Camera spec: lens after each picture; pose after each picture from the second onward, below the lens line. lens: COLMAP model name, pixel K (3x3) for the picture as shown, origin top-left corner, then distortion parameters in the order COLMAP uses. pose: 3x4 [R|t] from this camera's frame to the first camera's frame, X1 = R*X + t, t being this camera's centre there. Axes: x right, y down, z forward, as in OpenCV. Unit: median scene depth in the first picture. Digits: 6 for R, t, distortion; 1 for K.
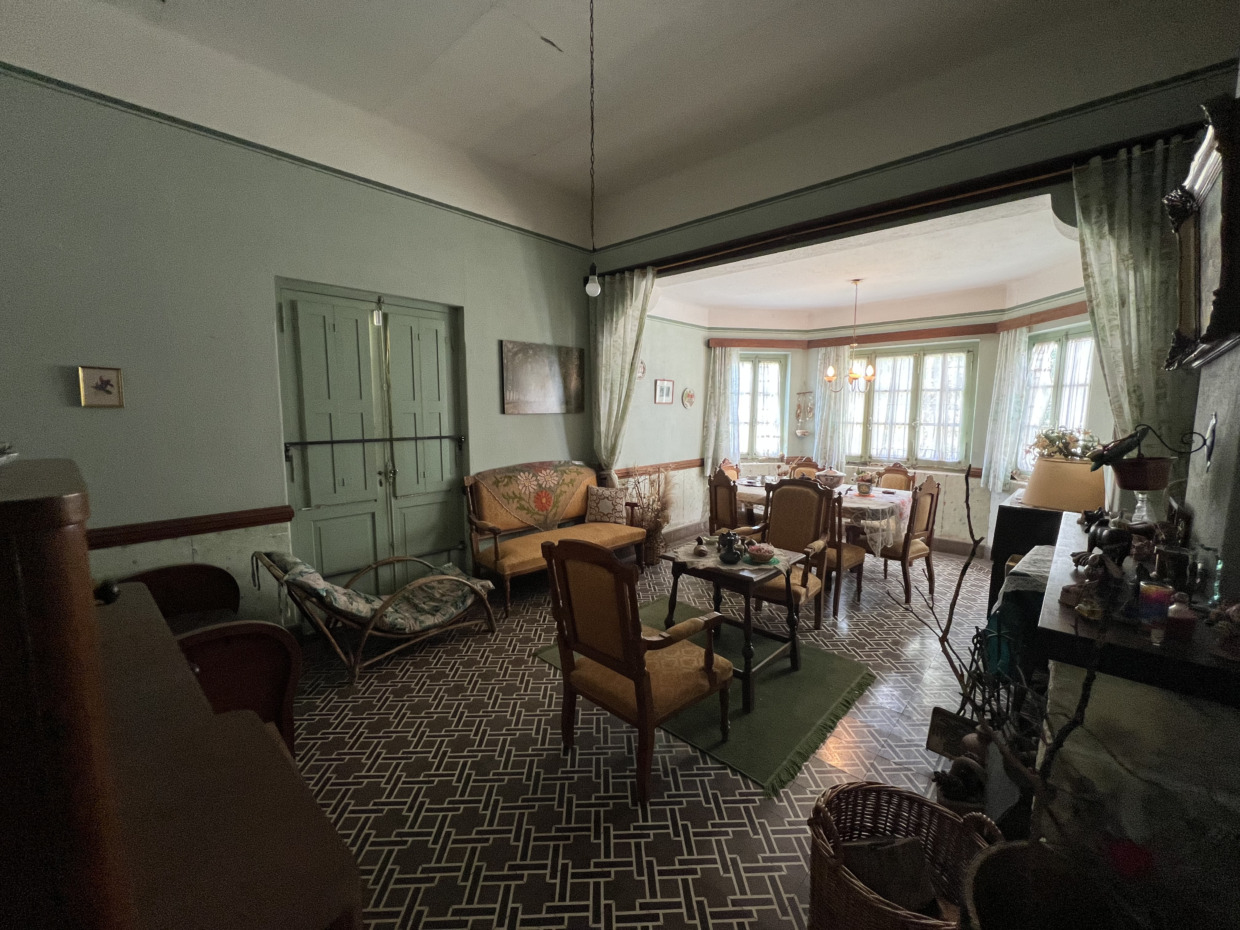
lens RADIAL K [[499.6, 0, 616.6], [0, 499.6, 467.1], [0, 0, 1]] dist [-0.001949, 0.001536]
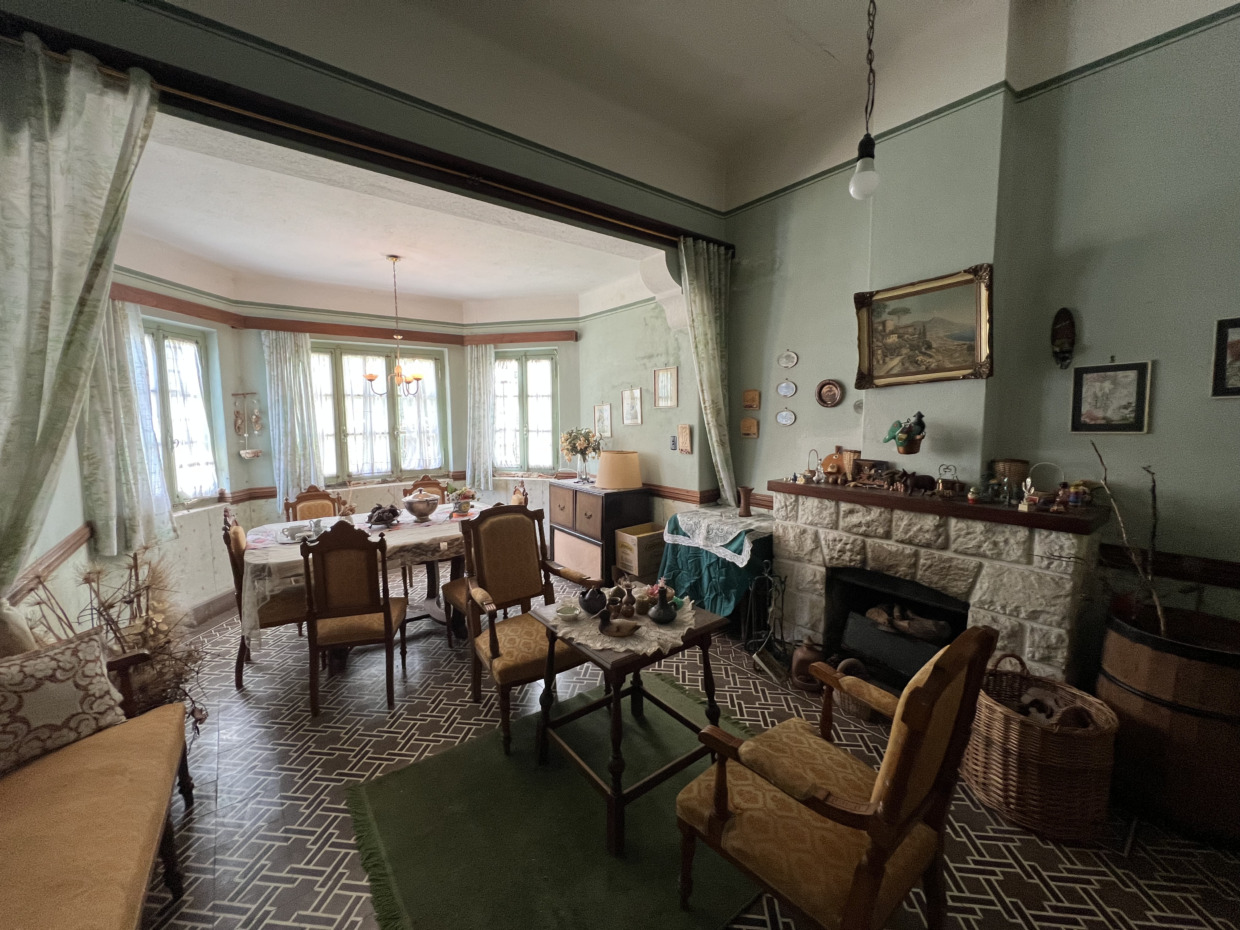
lens RADIAL K [[499.6, 0, 618.3], [0, 499.6, 463.0], [0, 0, 1]] dist [-0.001949, 0.001536]
pose [[0.153298, -0.100268, 0.983080, -0.260765], [0.125464, 0.988763, 0.081284, -0.059231], [-0.980183, 0.110880, 0.164156, 0.497583]]
